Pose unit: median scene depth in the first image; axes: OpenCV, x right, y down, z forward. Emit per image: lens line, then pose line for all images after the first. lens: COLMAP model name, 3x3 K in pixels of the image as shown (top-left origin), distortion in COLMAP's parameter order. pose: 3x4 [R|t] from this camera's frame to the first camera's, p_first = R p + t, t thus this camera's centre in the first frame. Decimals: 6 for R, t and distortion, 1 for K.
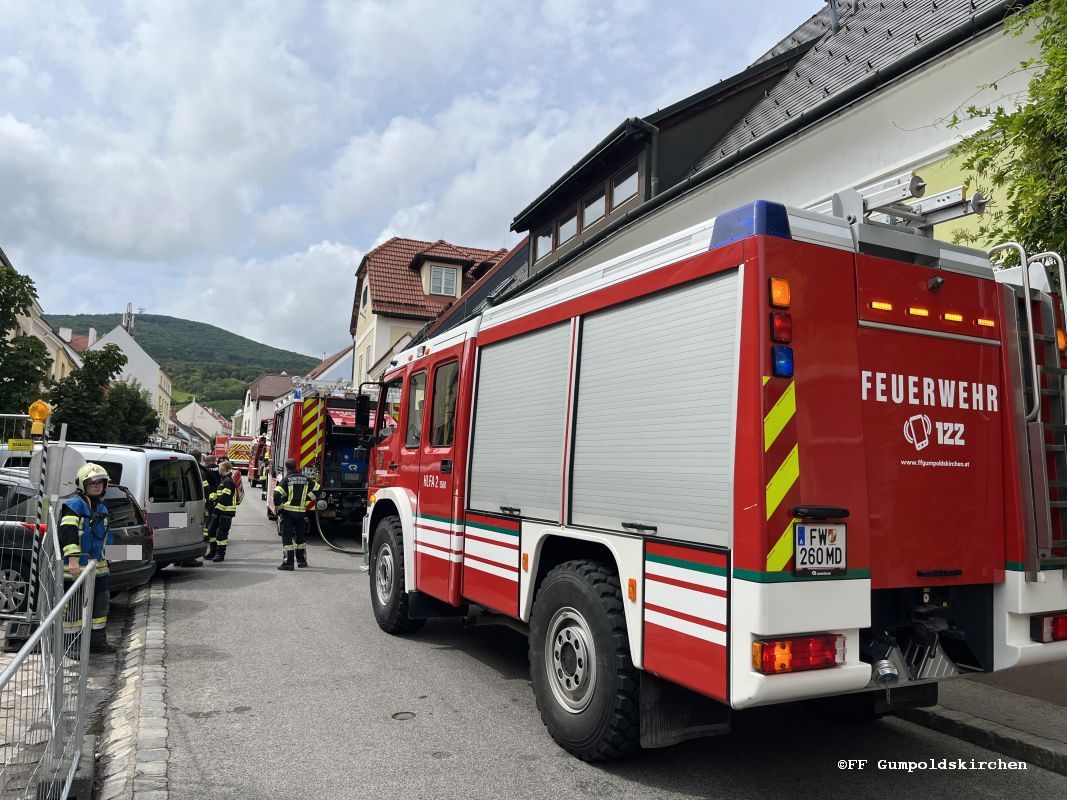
lens RADIAL K [[816.1, 0, 533.4], [0, 816.1, 399.7], [0, 0, 1]] dist [0.027246, -0.030882]
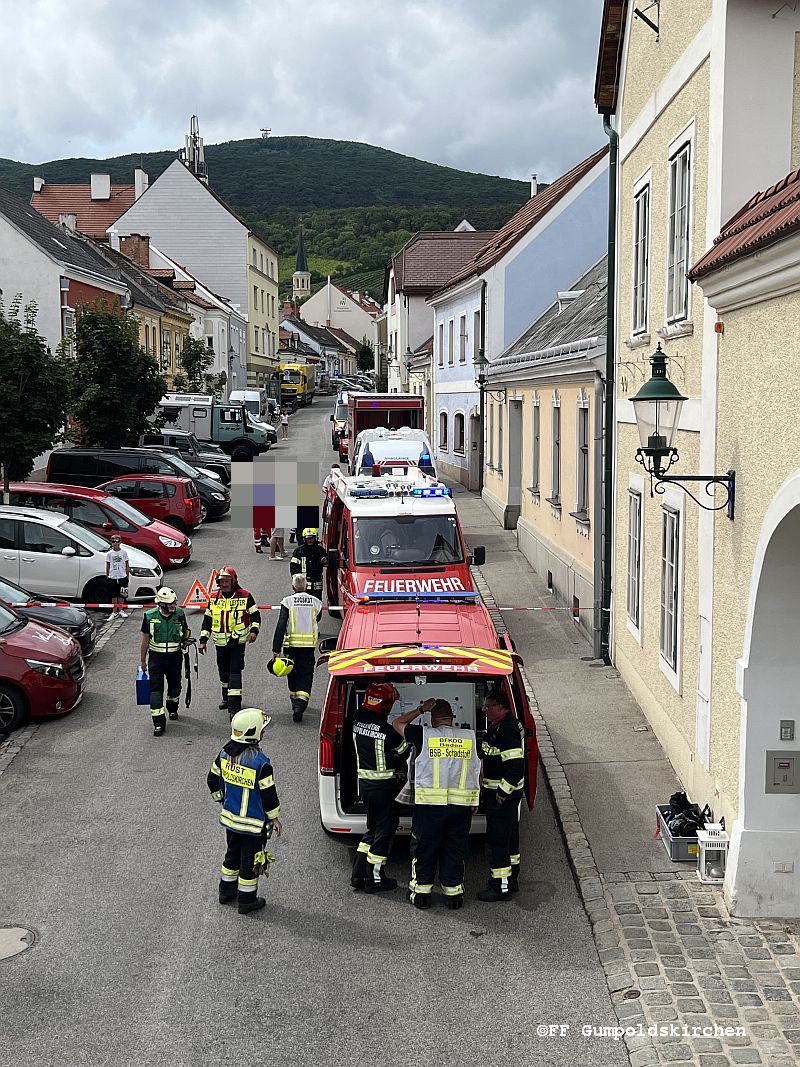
lens RADIAL K [[1332.8, 0, 400.0], [0, 1332.8, 533.9], [0, 0, 1]] dist [0.024186, 0.000000]
pose [[0.932955, -0.003461, -0.359975, -0.032480], [0.080276, 0.976775, 0.198662, -0.009052], [0.350927, -0.214240, 0.911565, 0.139064]]
